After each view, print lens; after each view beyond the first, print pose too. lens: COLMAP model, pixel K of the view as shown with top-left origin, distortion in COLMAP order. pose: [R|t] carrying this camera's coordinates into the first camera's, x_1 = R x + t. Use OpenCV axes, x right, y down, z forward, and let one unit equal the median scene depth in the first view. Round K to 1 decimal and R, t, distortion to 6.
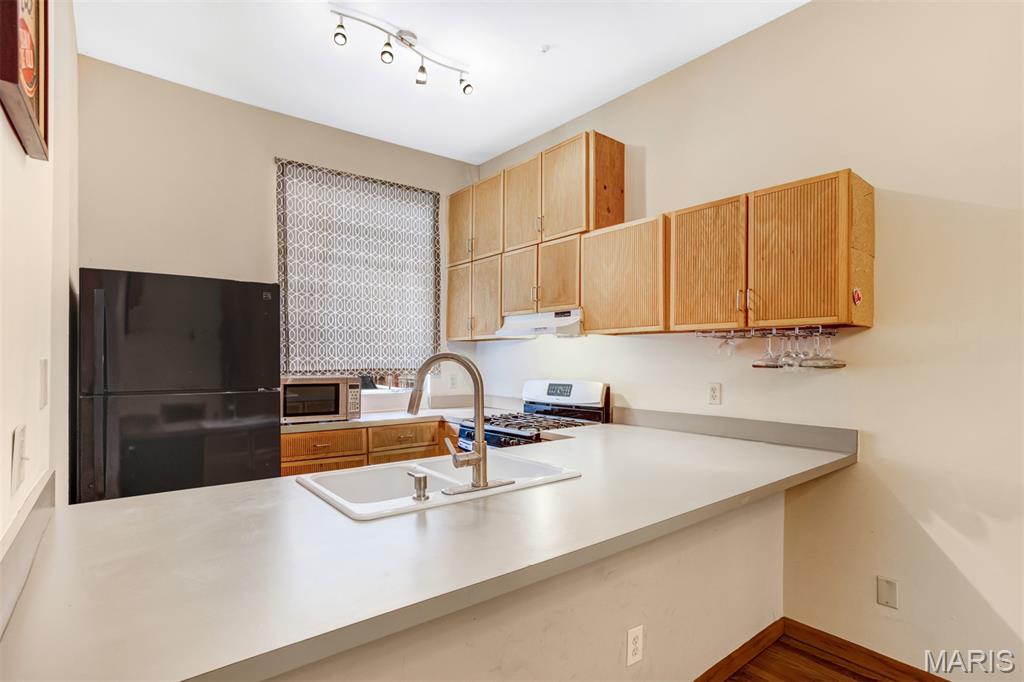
lens RADIAL K [[506.6, 0, 506.8], [0, 506.6, 365.5], [0, 0, 1]] dist [-0.029222, 0.016734]
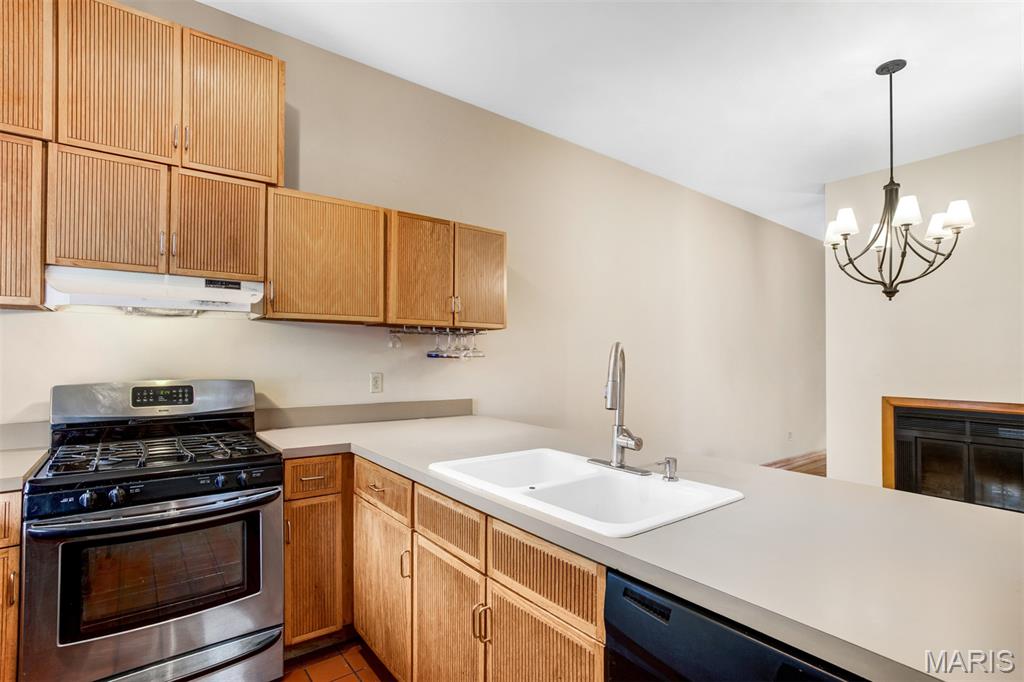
lens RADIAL K [[506.6, 0, 506.7], [0, 506.6, 346.3], [0, 0, 1]] dist [-0.029222, 0.016734]
pose [[0.022537, 0.015016, 0.999633, -0.549773], [0.006996, 0.999860, -0.015177, -0.003043], [-0.999722, 0.007335, 0.022428, 0.572711]]
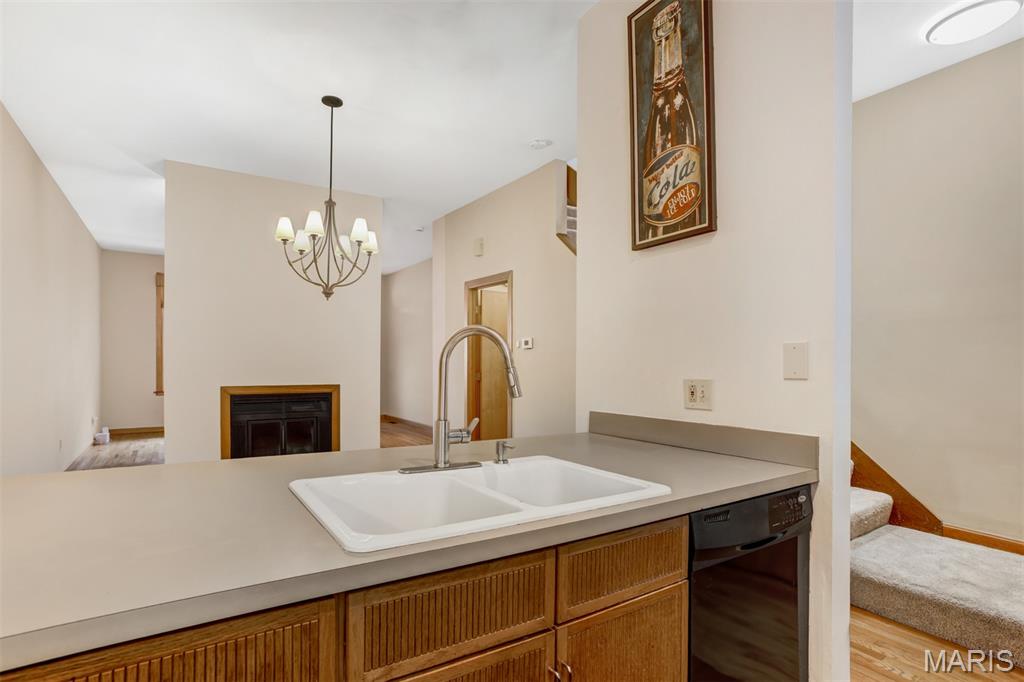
lens RADIAL K [[506.6, 0, 512.4], [0, 506.6, 351.3], [0, 0, 1]] dist [-0.029222, 0.016734]
pose [[-0.995187, -0.014951, 0.096852, -0.130810], [-0.015099, 0.999886, -0.000804, 0.007808], [-0.096829, -0.002262, -0.995298, 0.919052]]
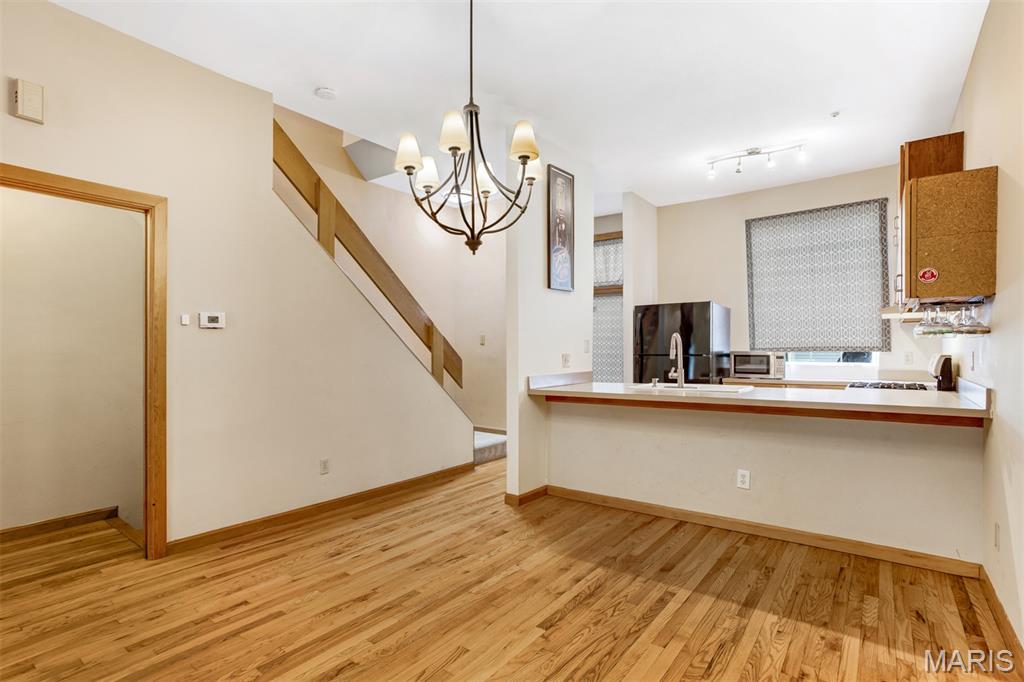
lens RADIAL K [[506.6, 0, 481.3], [0, 506.6, 354.7], [0, 0, 1]] dist [-0.029222, 0.016734]
pose [[0.207264, 0.001962, -0.978283, 1.018213], [-0.010781, 0.999942, -0.000279, 0.044793], [0.978226, 0.010605, 0.207273, -0.210085]]
